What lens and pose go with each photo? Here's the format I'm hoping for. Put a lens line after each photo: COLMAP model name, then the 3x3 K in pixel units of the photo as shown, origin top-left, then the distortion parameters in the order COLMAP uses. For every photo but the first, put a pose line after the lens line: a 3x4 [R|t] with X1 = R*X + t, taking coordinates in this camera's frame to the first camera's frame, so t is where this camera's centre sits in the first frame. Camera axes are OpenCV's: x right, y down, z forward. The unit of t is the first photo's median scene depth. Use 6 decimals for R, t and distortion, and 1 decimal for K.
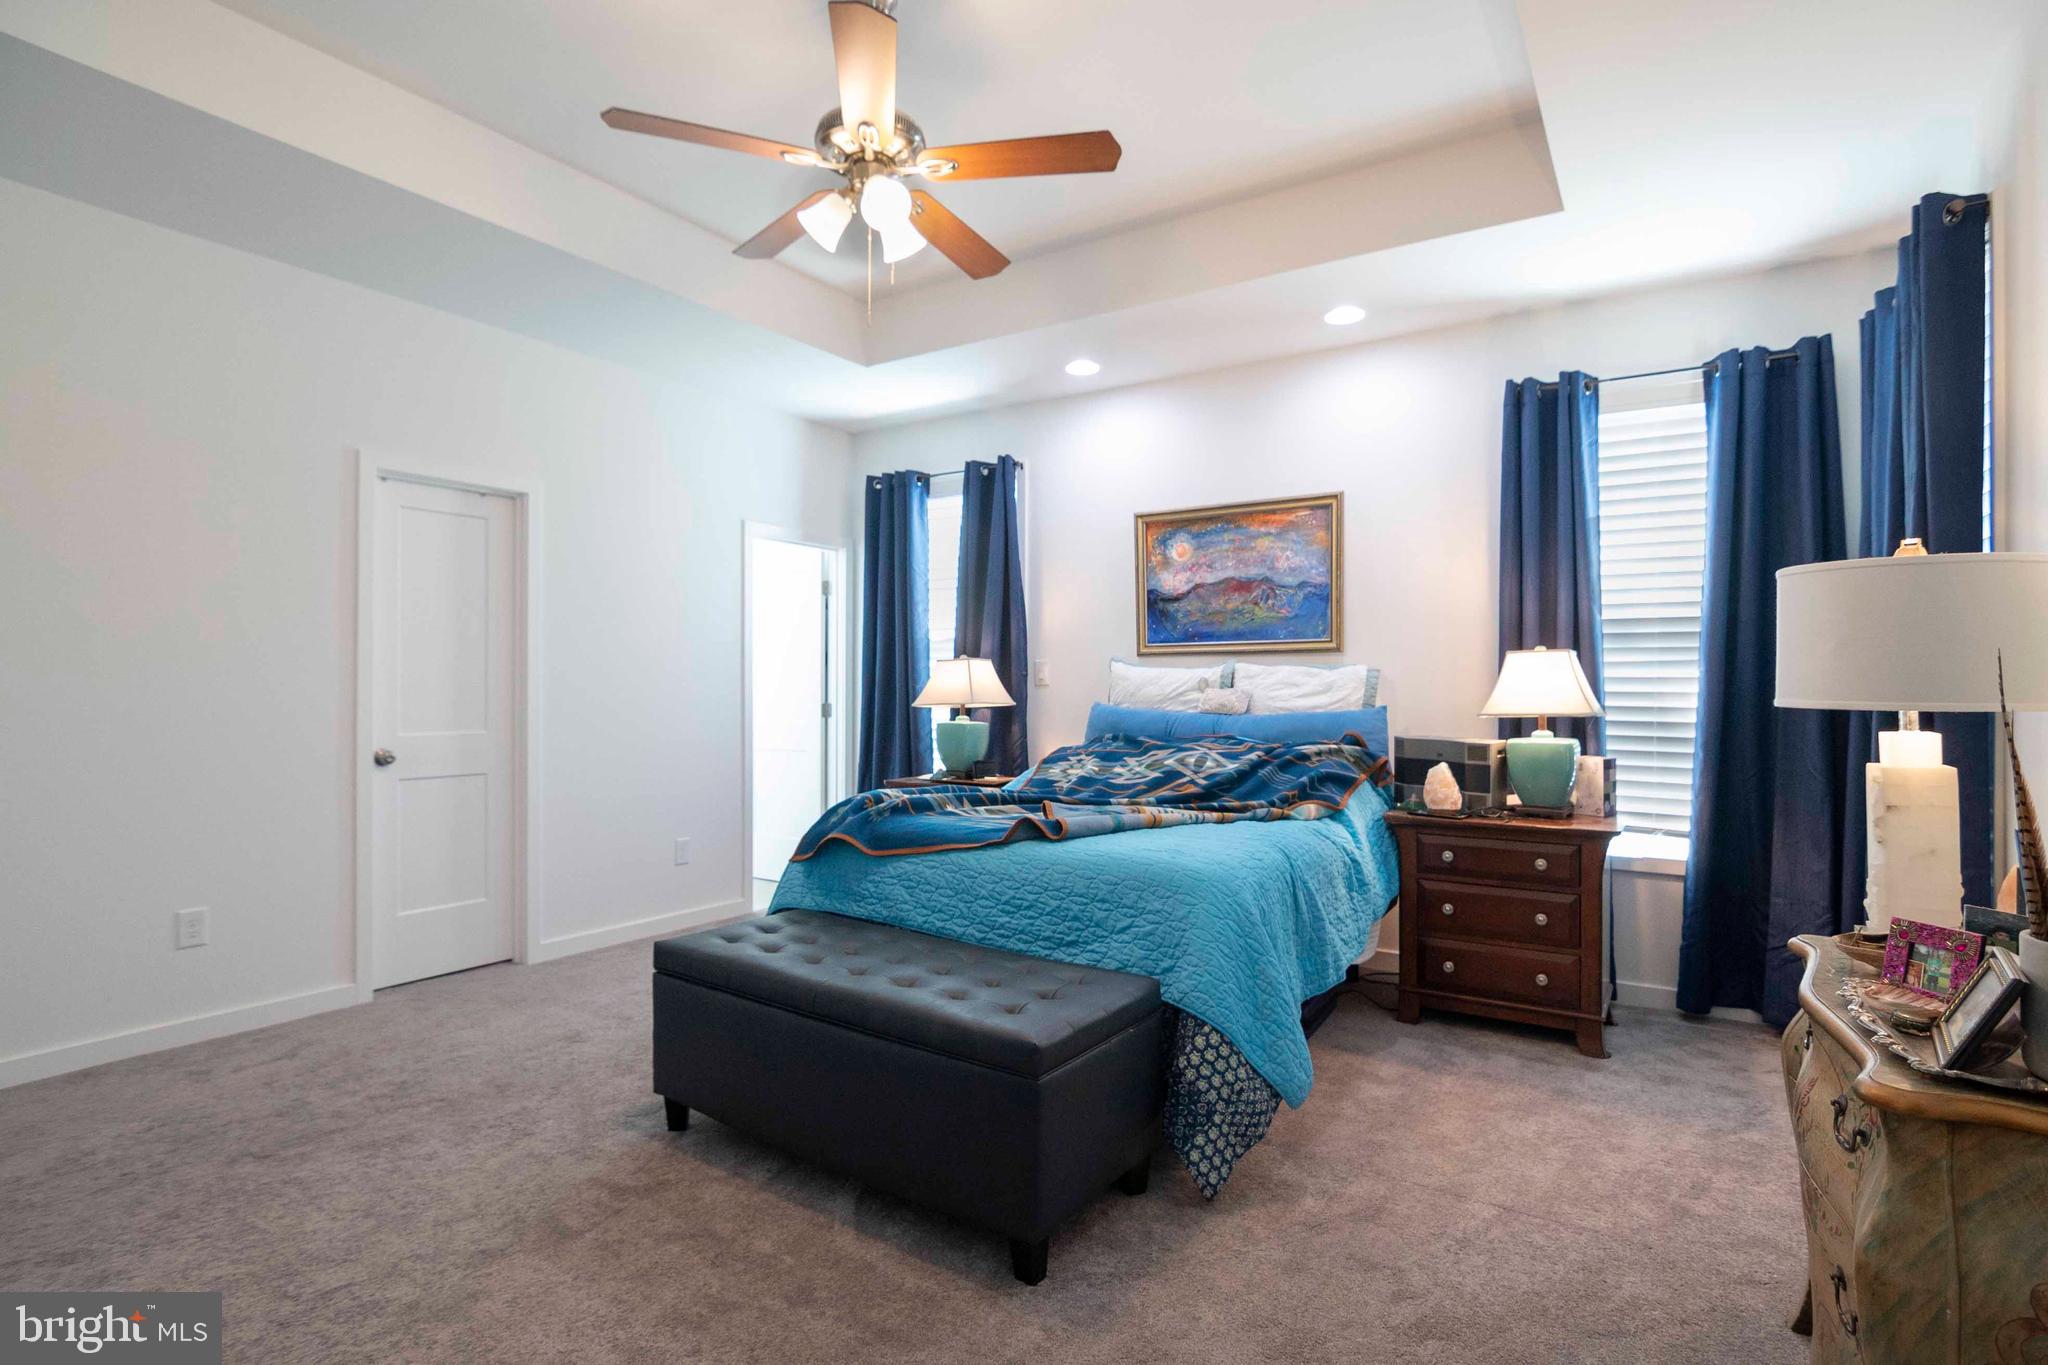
lens RADIAL K [[1008.1, 0, 1014.4], [0, 1008.1, 666.2], [0, 0, 1]] dist [-0.031259, 0.009953]
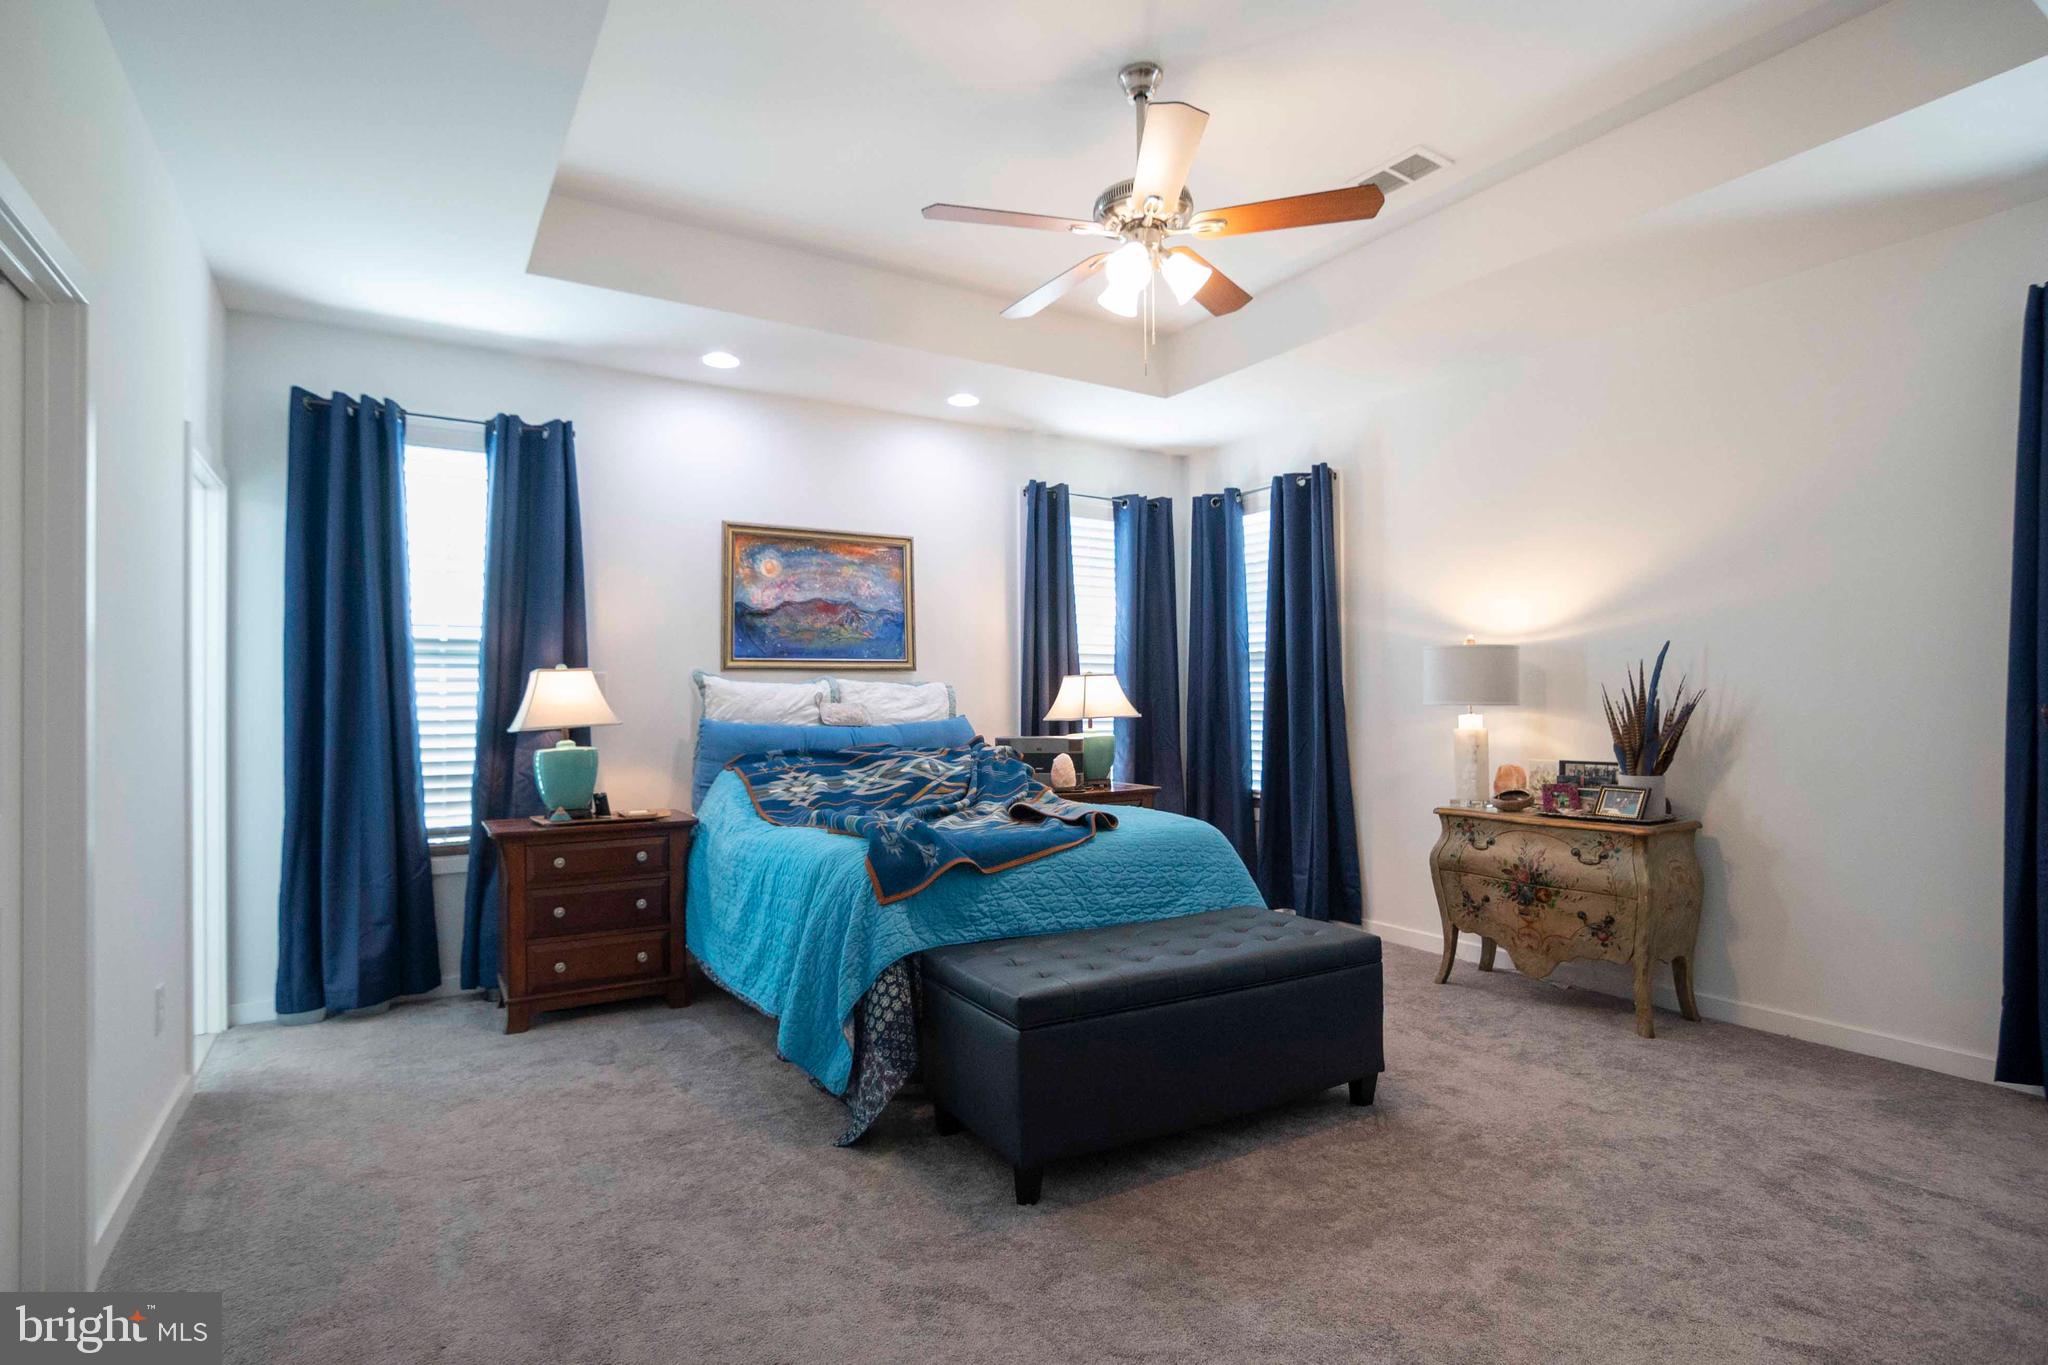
lens RADIAL K [[1008.1, 0, 1005.6], [0, 1008.1, 693.9], [0, 0, 1]] dist [-0.031259, 0.009953]
pose [[0.419263, -0.003309, 0.907859, -0.682369], [-0.015704, 0.999817, 0.010897, -0.001640], [-0.907729, -0.018826, 0.419135, 0.373221]]
